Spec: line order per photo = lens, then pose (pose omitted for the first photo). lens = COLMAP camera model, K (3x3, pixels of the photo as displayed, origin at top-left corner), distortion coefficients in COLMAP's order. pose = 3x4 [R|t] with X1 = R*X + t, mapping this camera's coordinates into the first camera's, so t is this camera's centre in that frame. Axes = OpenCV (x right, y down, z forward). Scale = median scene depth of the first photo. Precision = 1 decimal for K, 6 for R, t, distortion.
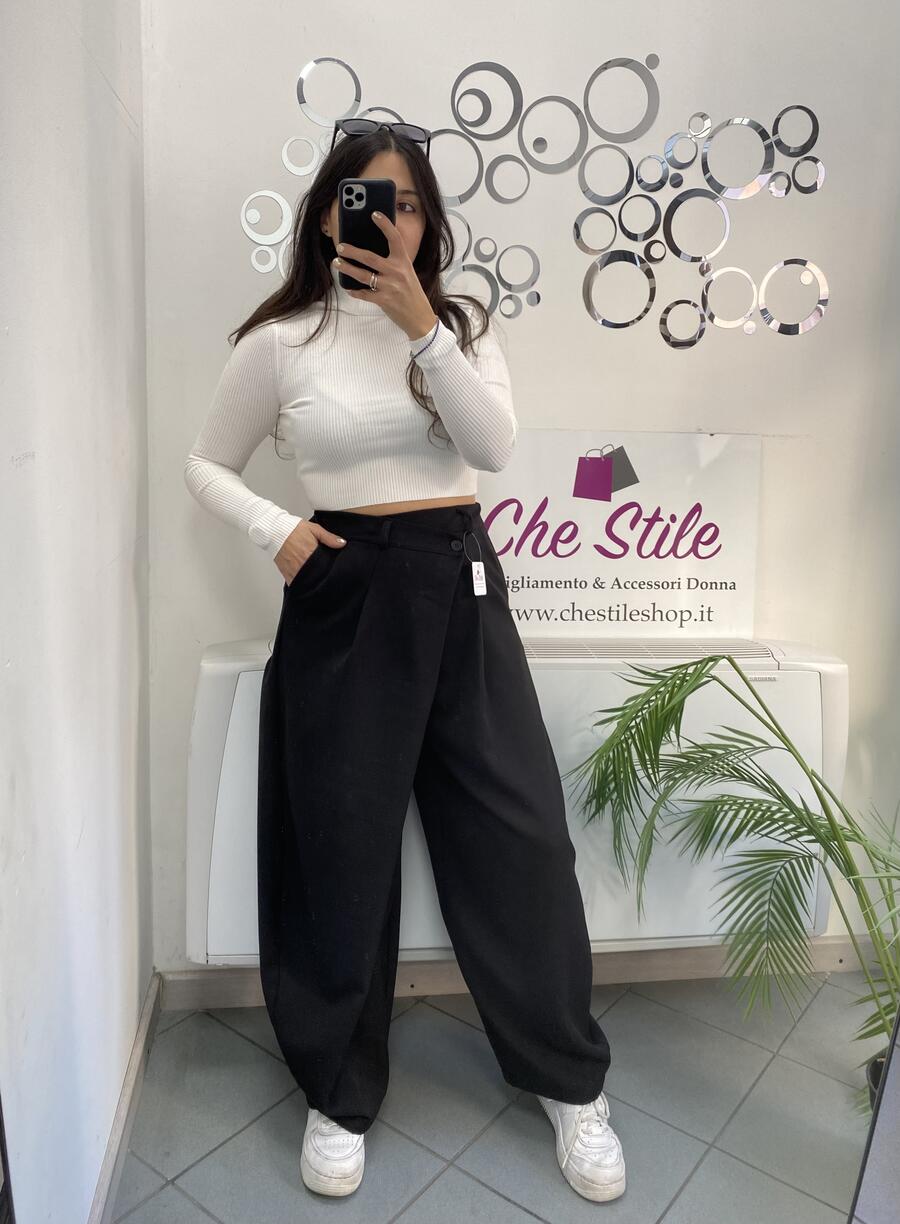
lens RADIAL K [[1077.9, 0, 406.2], [0, 1077.9, 554.2], [0, 0, 1]] dist [0.059538, -0.060573]
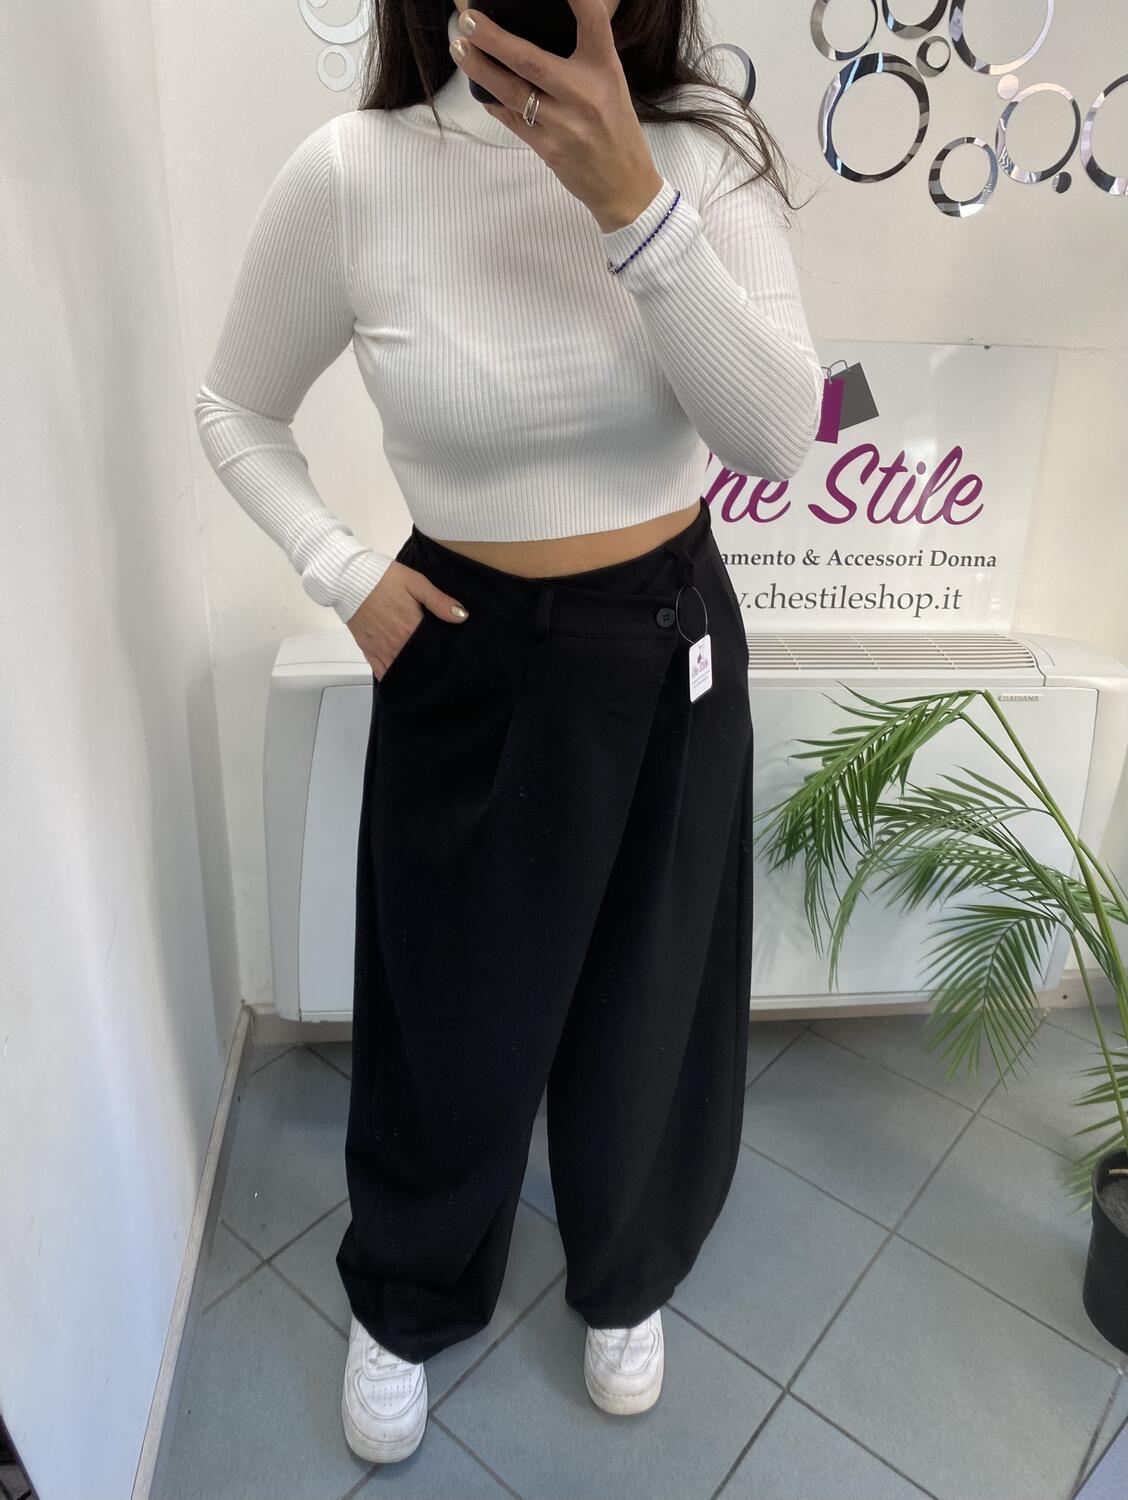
lens RADIAL K [[1232.2, 0, 537.3], [0, 1232.2, 753.5], [0, 0, 1]] dist [0.039049, -0.035427]
pose [[0.999673, 0.017424, -0.018735, 0.010189], [-0.011433, 0.959298, 0.282164, -0.080951], [0.022889, -0.281858, 0.959183, 0.151310]]
